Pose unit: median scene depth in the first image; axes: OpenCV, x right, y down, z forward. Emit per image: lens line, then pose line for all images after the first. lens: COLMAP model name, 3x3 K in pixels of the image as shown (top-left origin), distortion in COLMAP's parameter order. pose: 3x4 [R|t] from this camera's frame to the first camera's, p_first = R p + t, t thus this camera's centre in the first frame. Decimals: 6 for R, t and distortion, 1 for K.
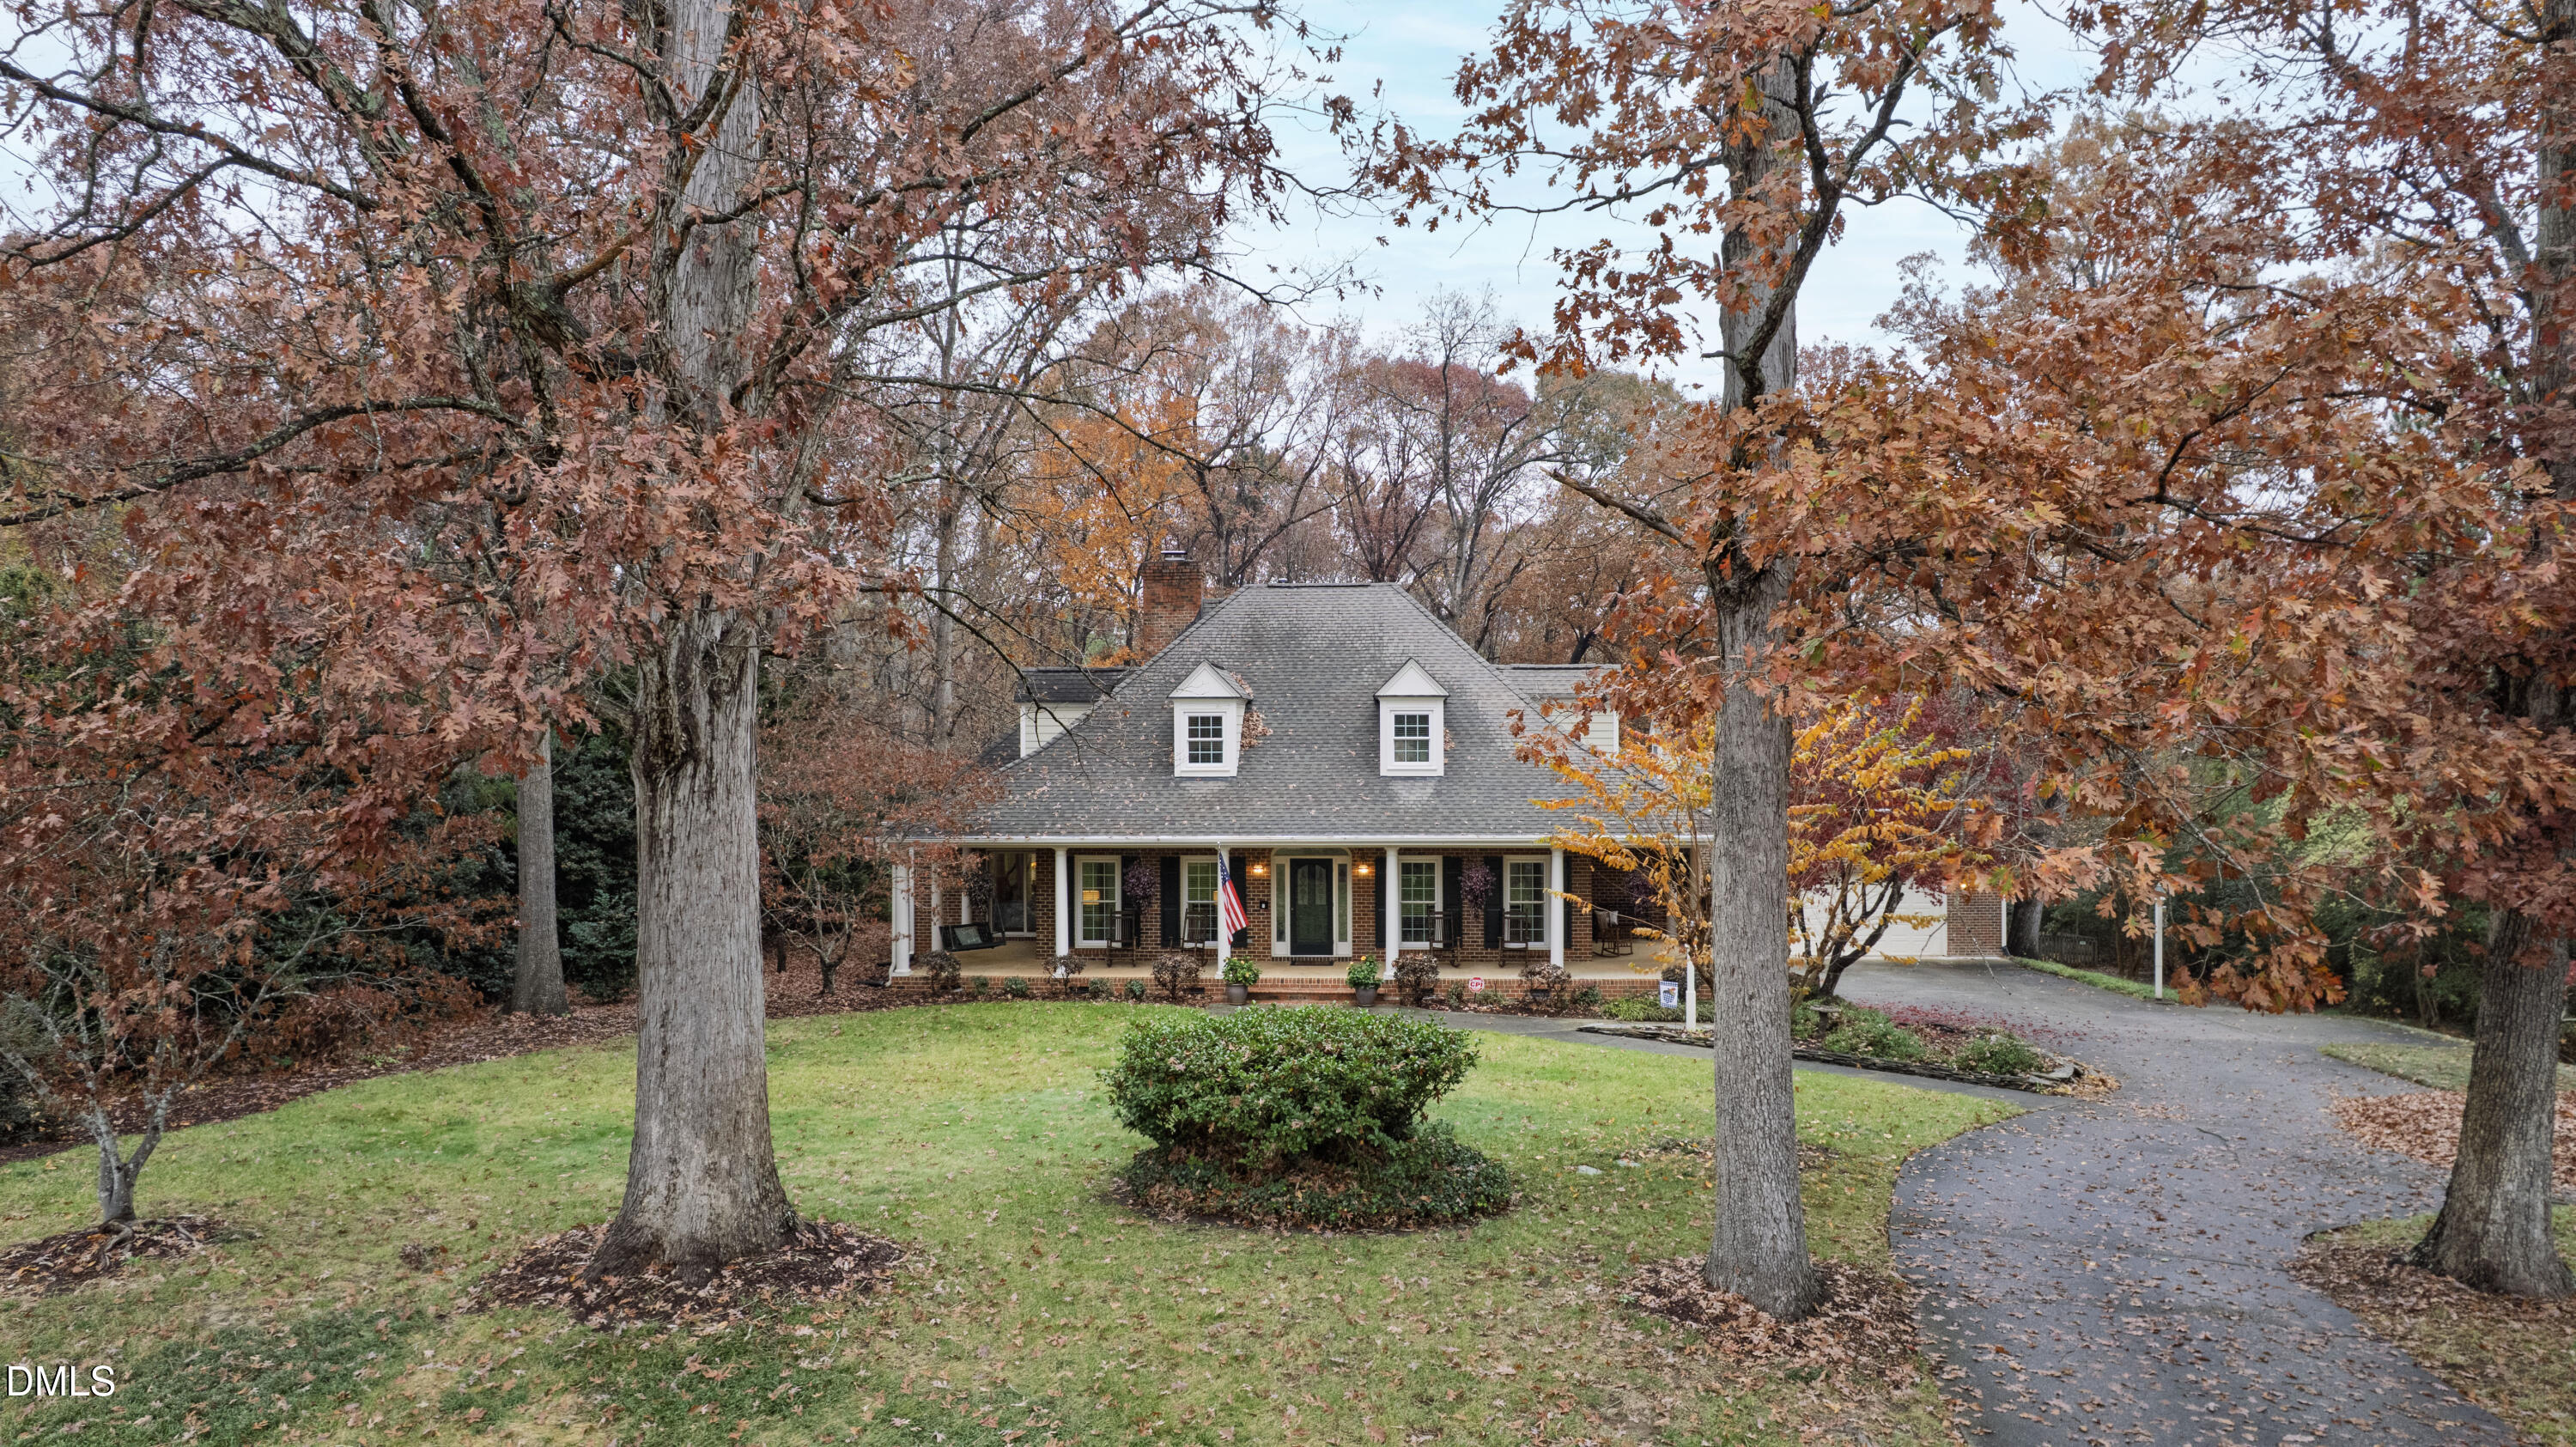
lens RADIAL K [[1681.3, 0, 1290.5], [0, 1681.3, 726.8], [0, 0, 1]] dist [-0.025792, 0.024255]
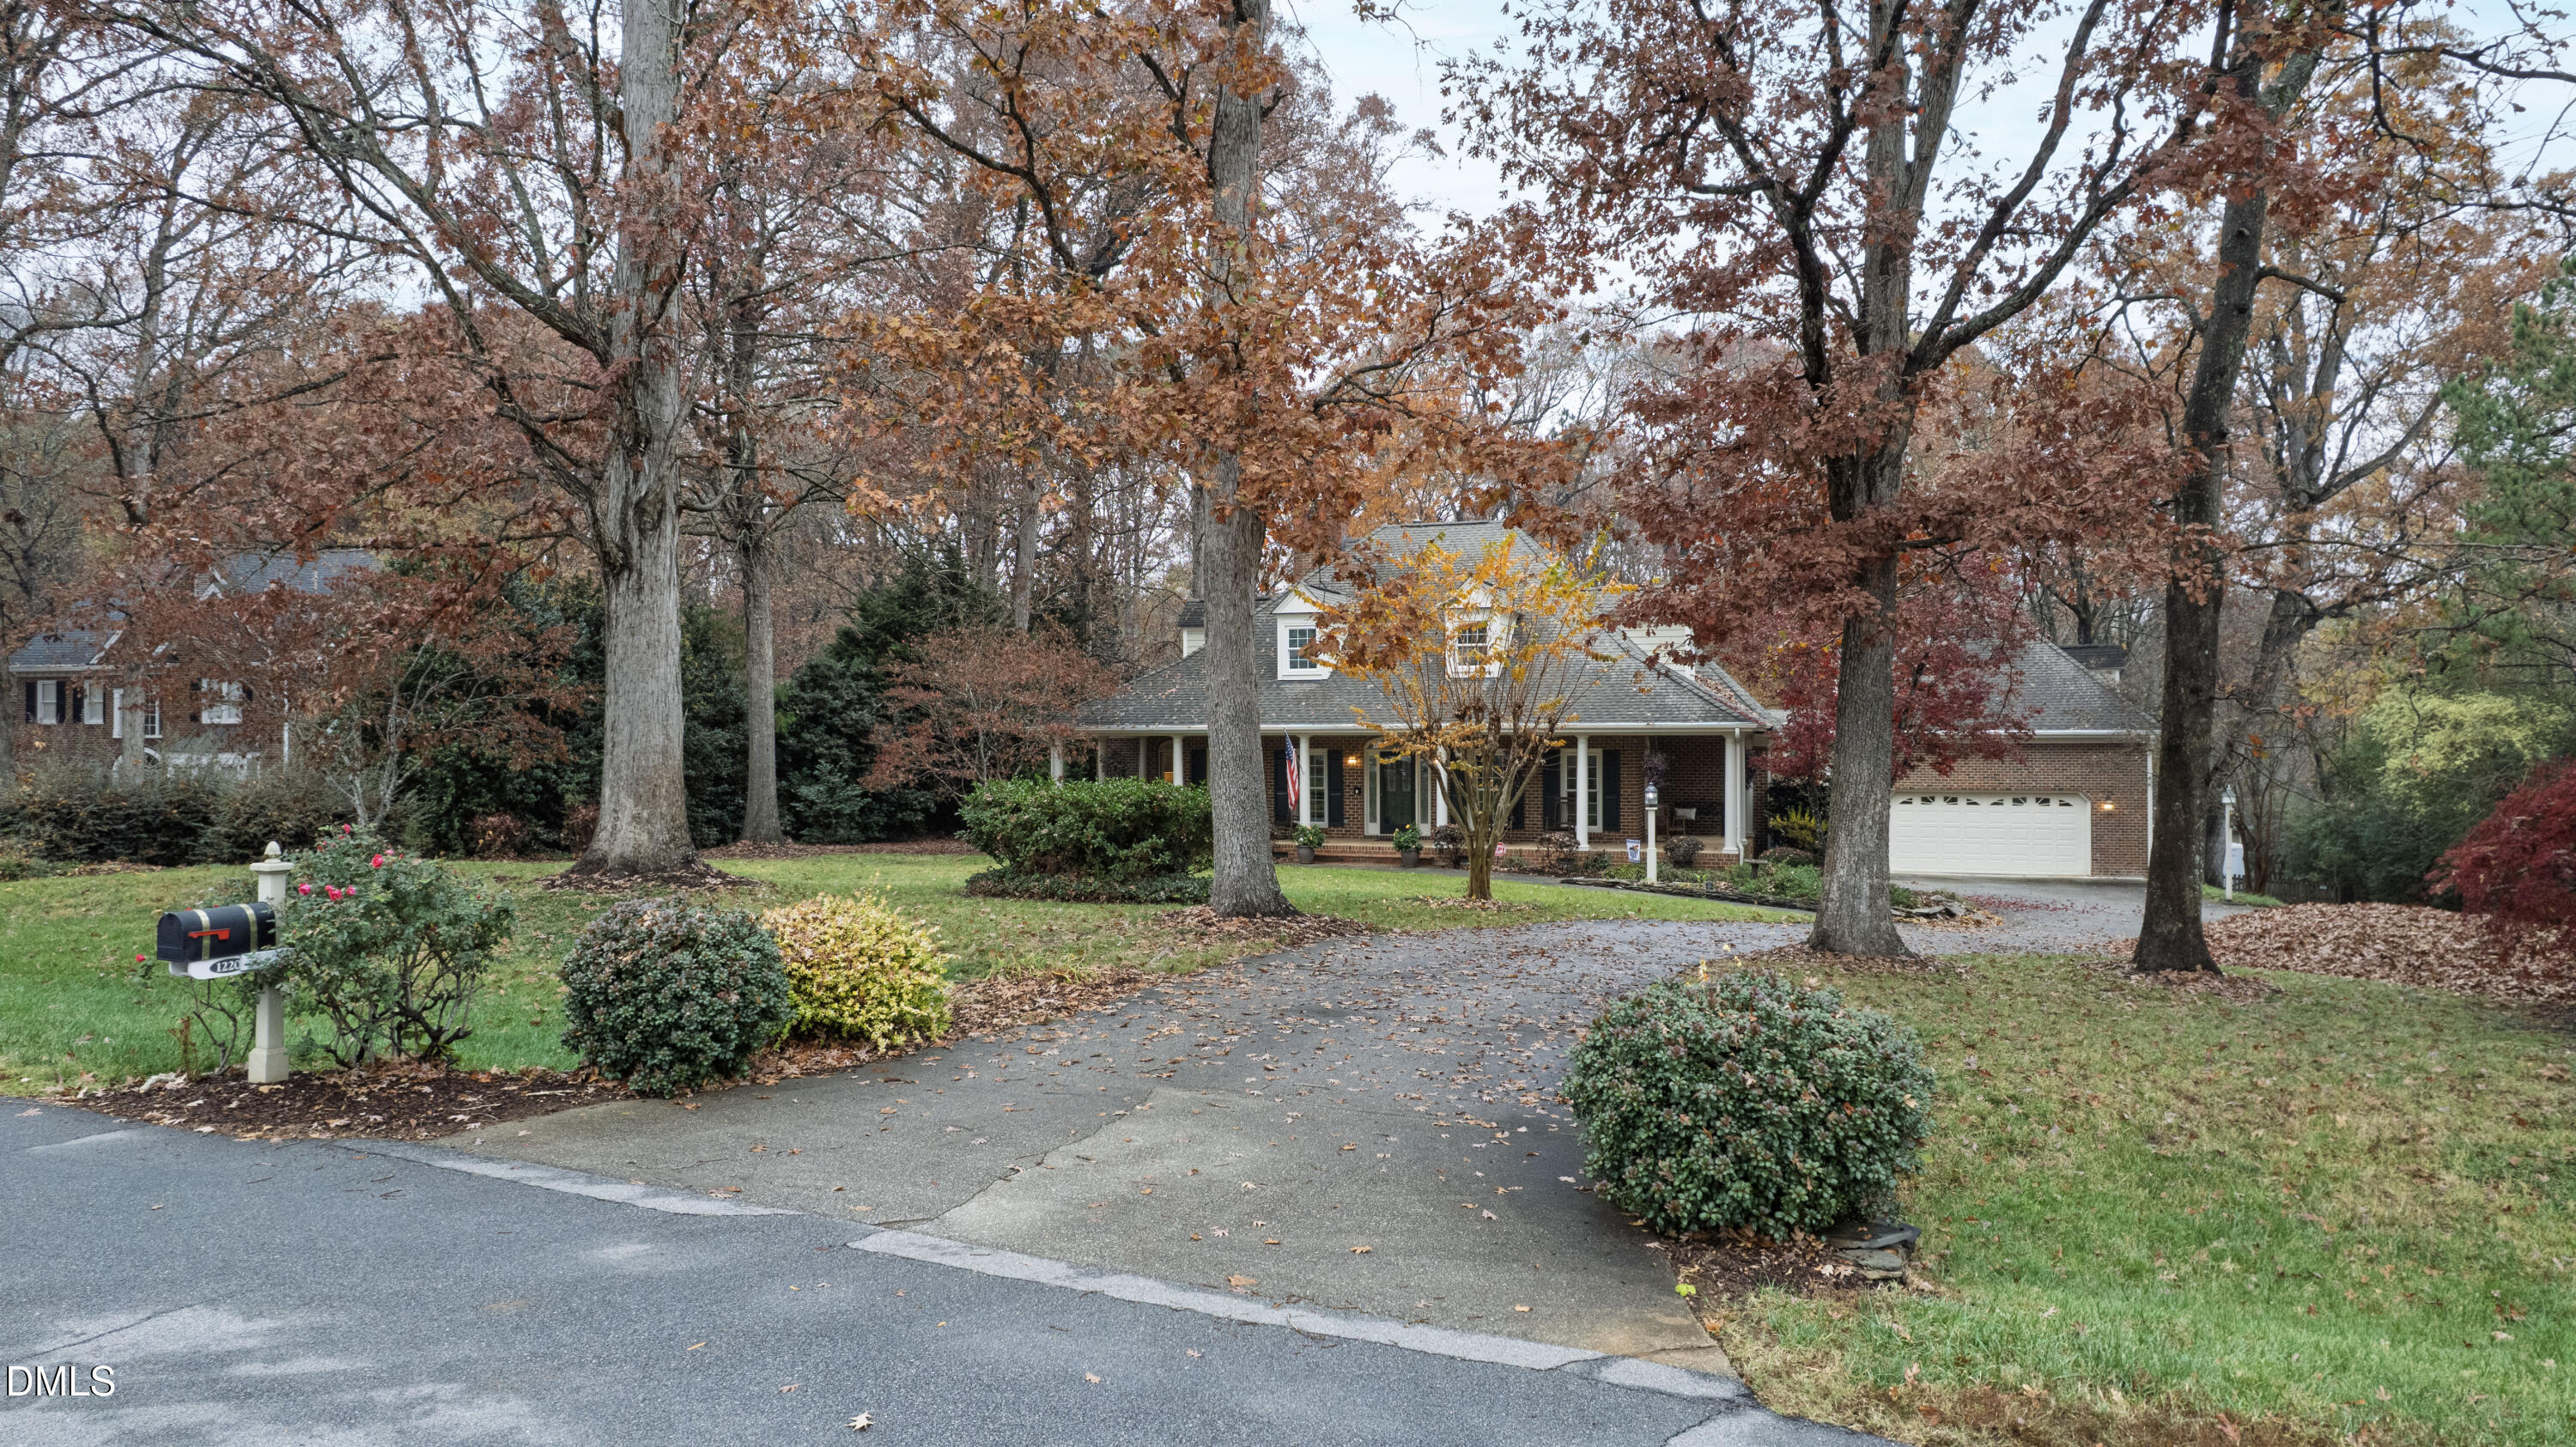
lens RADIAL K [[1681.3, 0, 1285.0], [0, 1681.3, 719.8], [0, 0, 1]] dist [-0.025792, 0.024255]
pose [[0.966213, 0.001820, -0.257740, 0.609818], [-0.002064, 0.999998, -0.000675, 0.147304], [0.257738, 0.001185, 0.966214, -0.376350]]
